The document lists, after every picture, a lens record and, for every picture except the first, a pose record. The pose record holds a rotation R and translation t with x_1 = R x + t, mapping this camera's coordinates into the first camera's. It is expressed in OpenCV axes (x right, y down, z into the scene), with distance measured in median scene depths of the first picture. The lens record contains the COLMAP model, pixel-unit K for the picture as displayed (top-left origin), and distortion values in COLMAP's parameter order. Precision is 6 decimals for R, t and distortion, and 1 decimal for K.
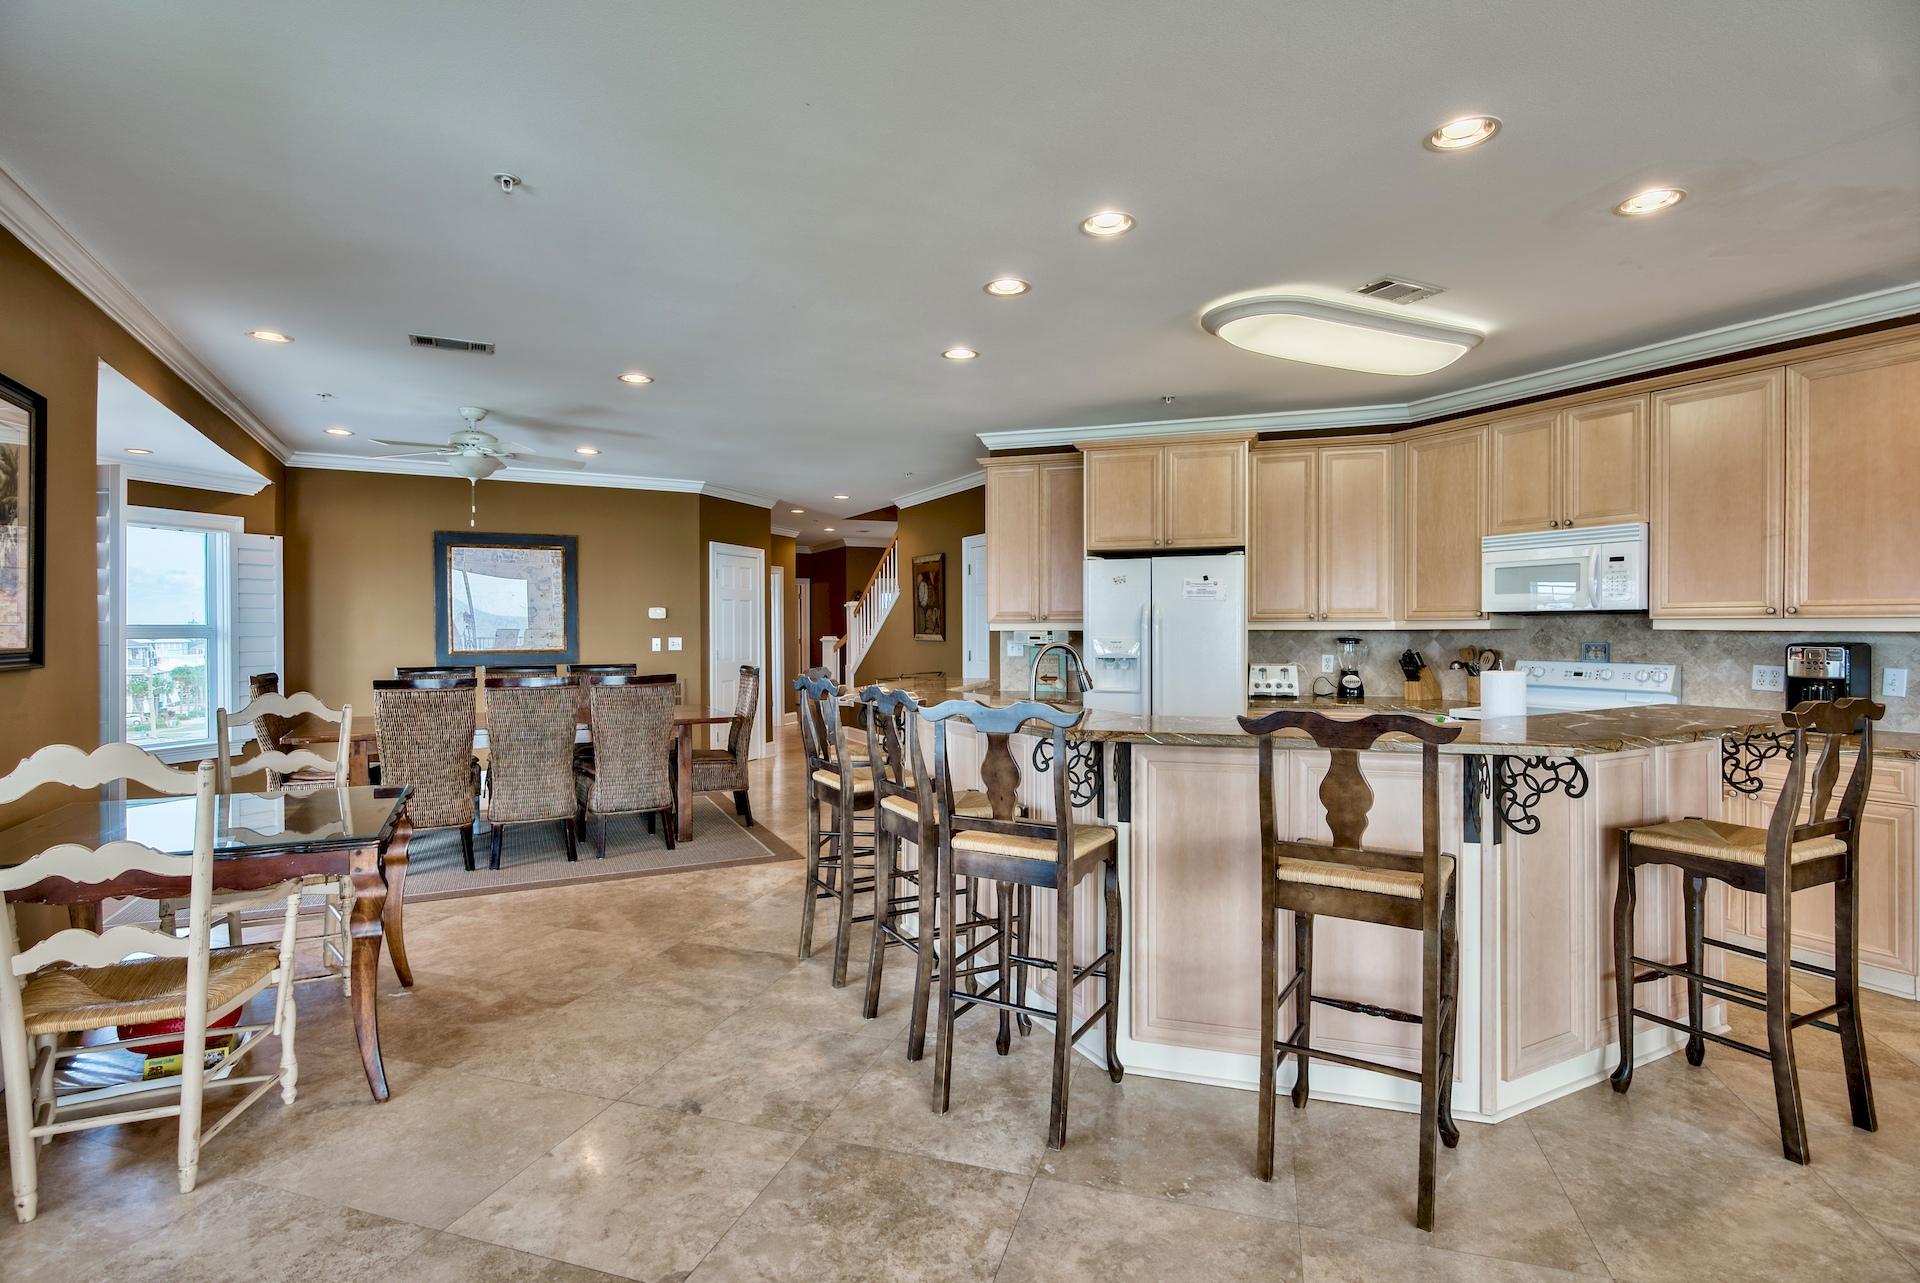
lens RADIAL K [[932.4, 0, 951.2], [0, 932.4, 640.3], [0, 0, 1]] dist [-0.003089, -0.000096]
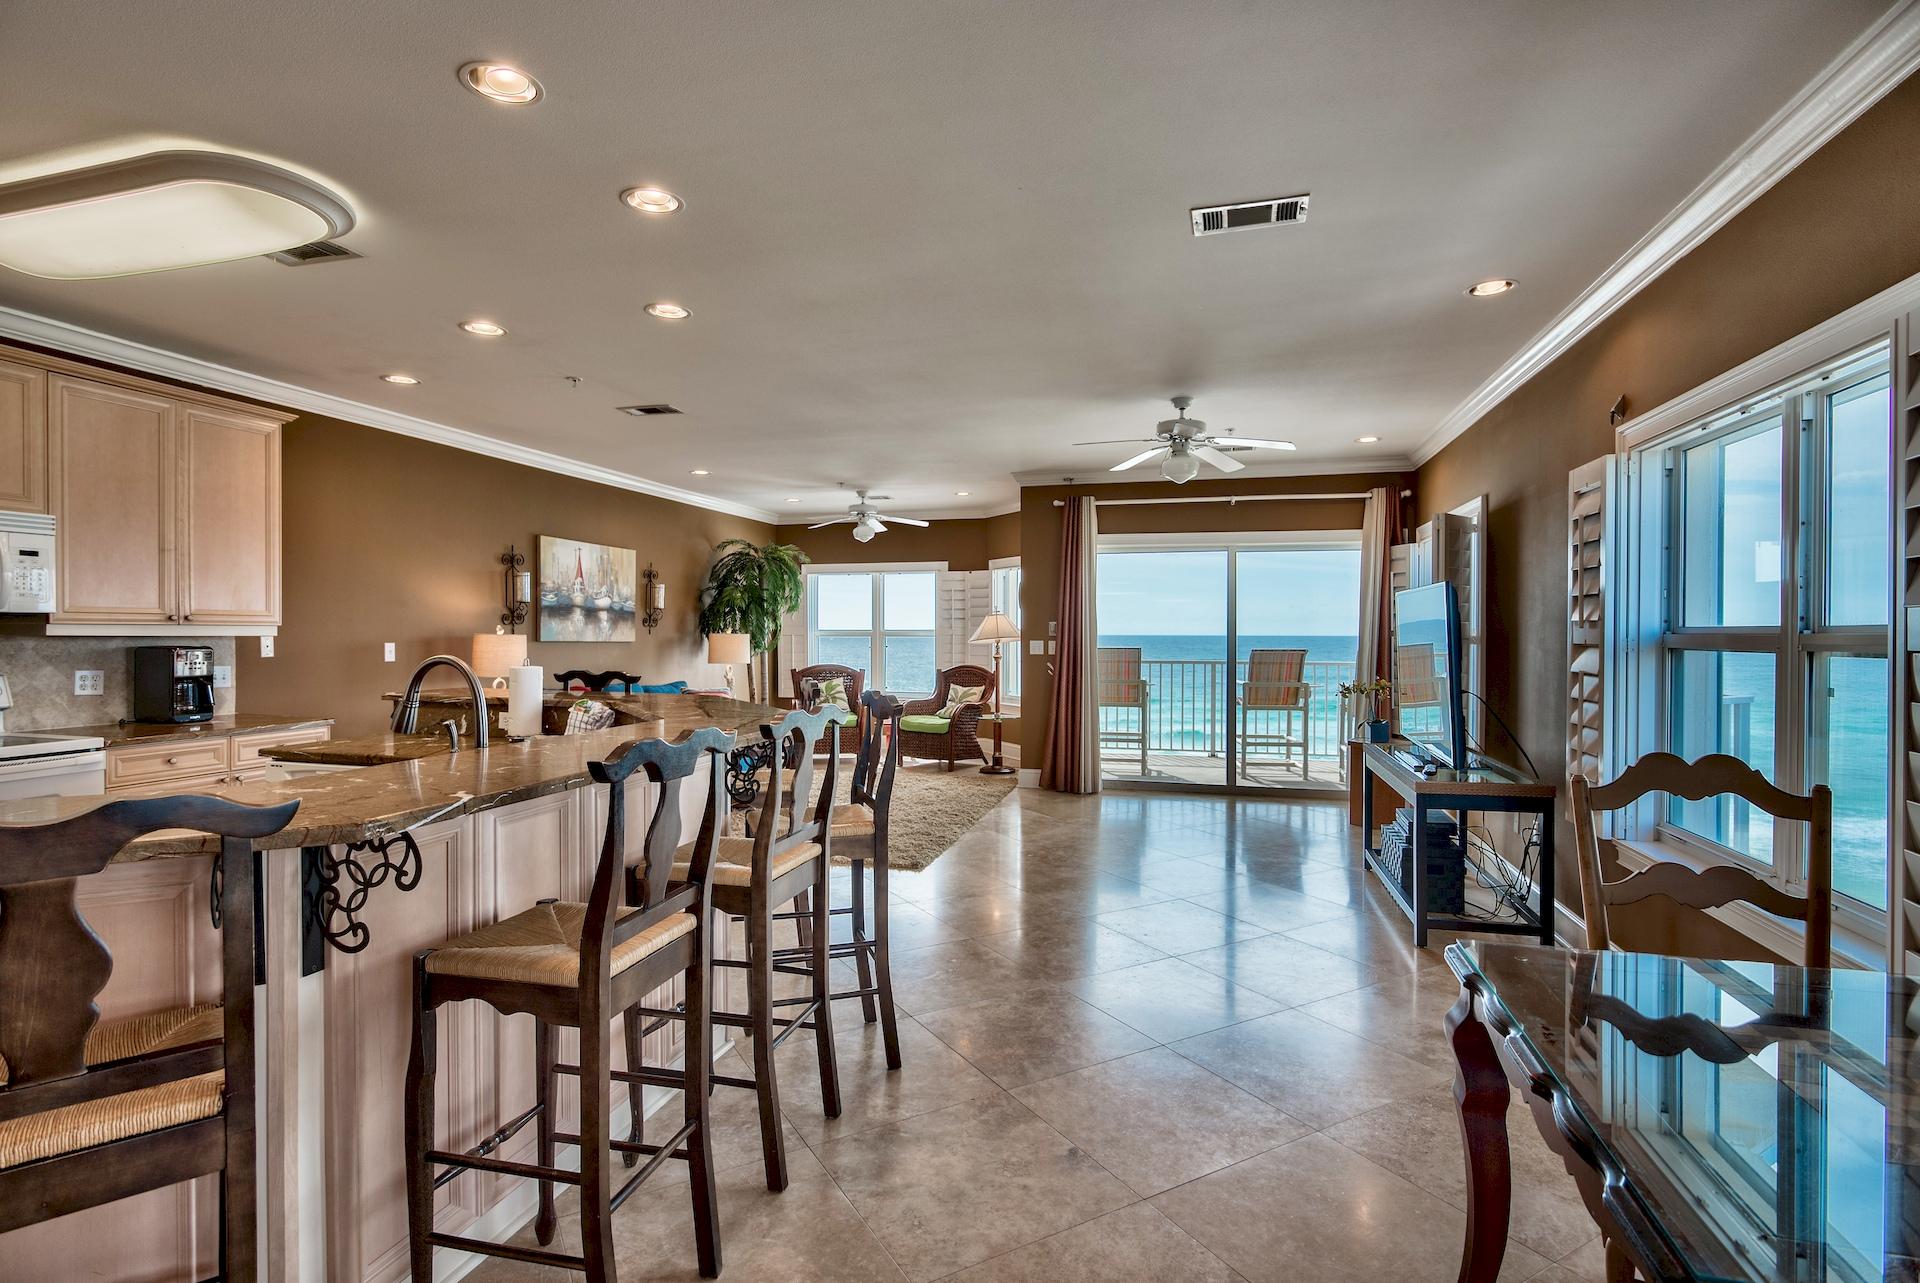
lens RADIAL K [[932.4, 0, 951.2], [0, 932.4, 640.3], [0, 0, 1]] dist [-0.003089, -0.000096]
pose [[-0.746966, -0.005325, 0.664841, -0.374767], [0.008139, 0.999820, 0.017153, -0.011635], [-0.664813, 0.018224, -0.746788, 0.829064]]
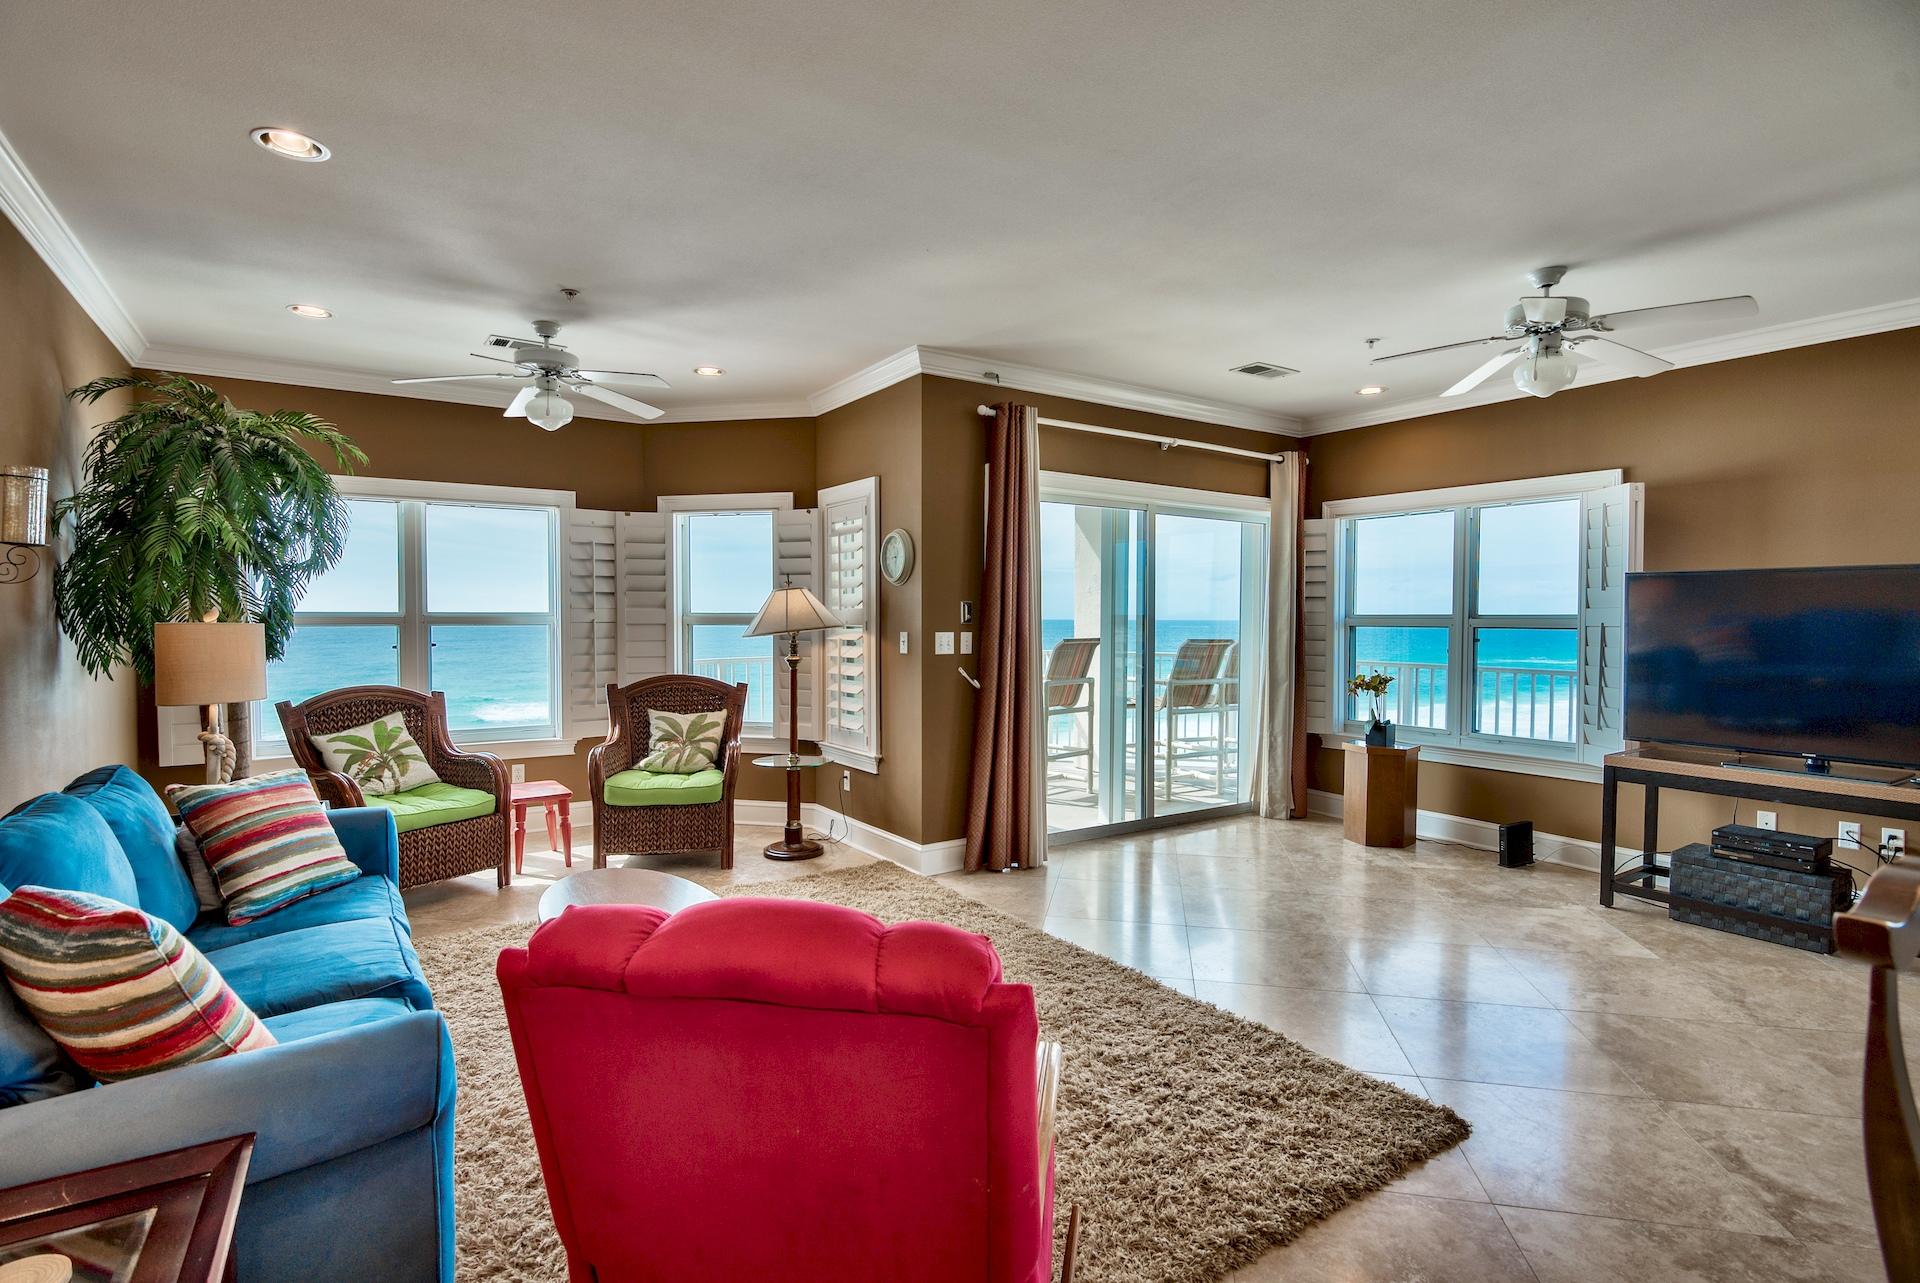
lens RADIAL K [[932.4, 0, 951.2], [0, 932.4, 640.3], [0, 0, 1]] dist [-0.003089, -0.000096]
pose [[-0.991330, 0.003057, -0.131359, 0.557325], [-0.002149, 0.999218, 0.039476, -0.012309], [0.131377, 0.039416, -0.990549, 0.546861]]
